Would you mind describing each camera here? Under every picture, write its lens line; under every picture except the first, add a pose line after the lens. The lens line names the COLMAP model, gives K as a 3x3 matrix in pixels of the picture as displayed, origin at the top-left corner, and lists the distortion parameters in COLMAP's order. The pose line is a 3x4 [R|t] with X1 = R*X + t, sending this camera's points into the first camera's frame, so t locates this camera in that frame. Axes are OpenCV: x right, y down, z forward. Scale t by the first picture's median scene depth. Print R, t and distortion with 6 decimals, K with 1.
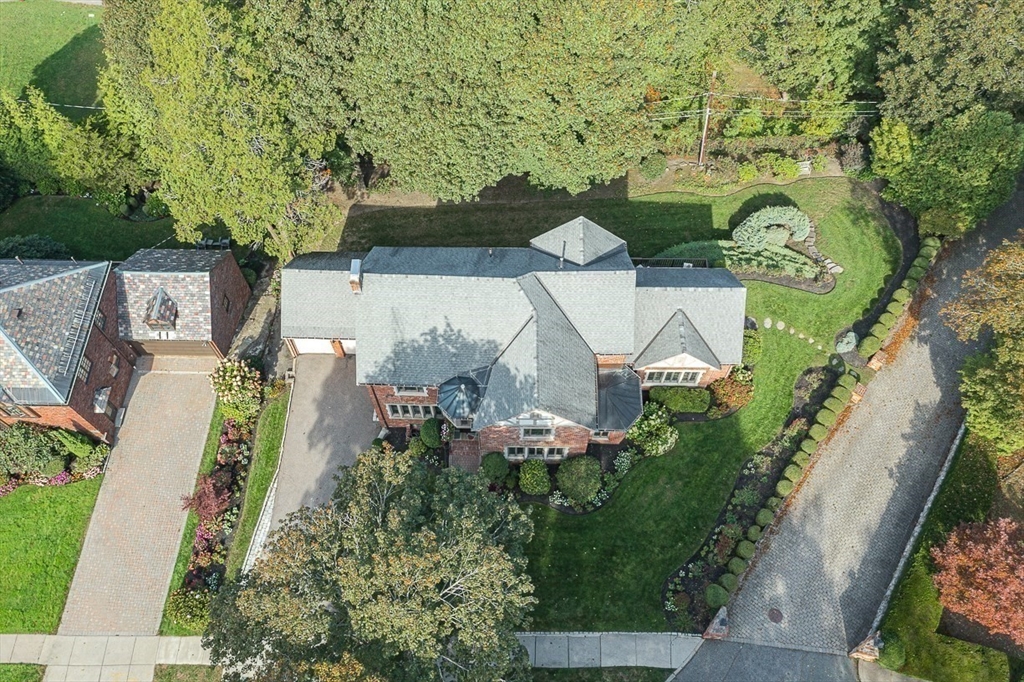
lens RADIAL K [[803.1, 0, 516.3], [0, 803.1, 341.4], [0, 0, 1]] dist [0.014152, 0.008915]
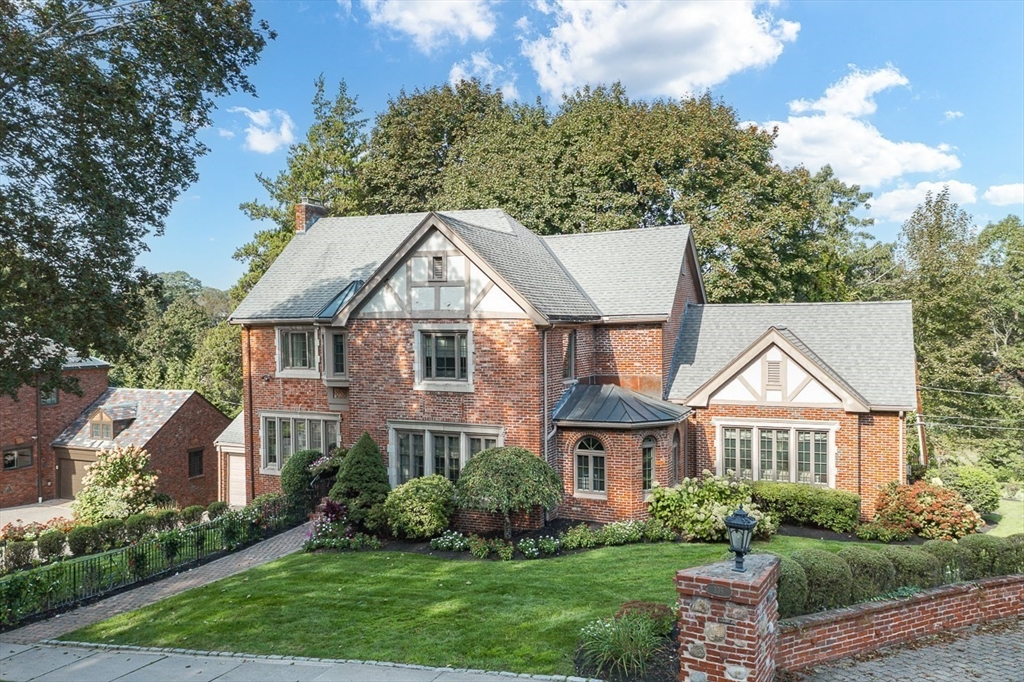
lens RADIAL K [[803.1, 0, 516.3], [0, 803.1, 341.4], [0, 0, 1]] dist [0.014152, 0.008915]
pose [[0.924001, -0.003239, -0.382377, 0.240759], [-0.330979, 0.494025, -0.803985, 0.462533], [0.191507, 0.869442, 0.455408, 0.699878]]
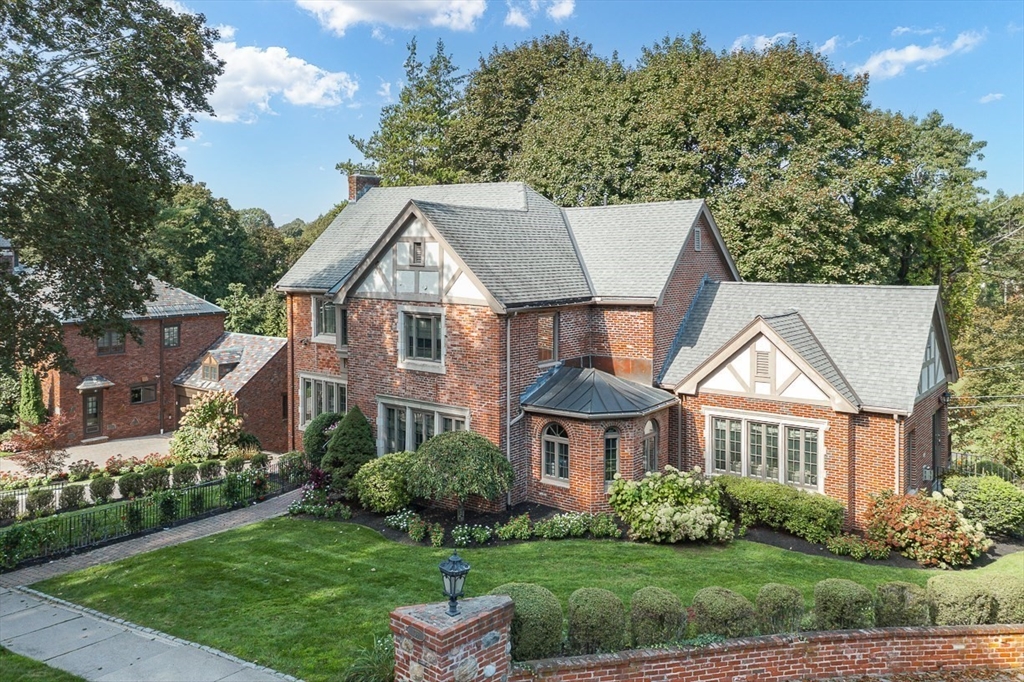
lens RADIAL K [[820.7, 0, 509.2], [0, 820.7, 257.7], [0, 0, 1]] dist [0.007655, 0.007170]
pose [[0.806921, 0.002417, -0.590654, 0.361254], [-0.518784, 0.480980, -0.706769, 0.406772], [0.282385, 0.876728, 0.389366, 0.690201]]
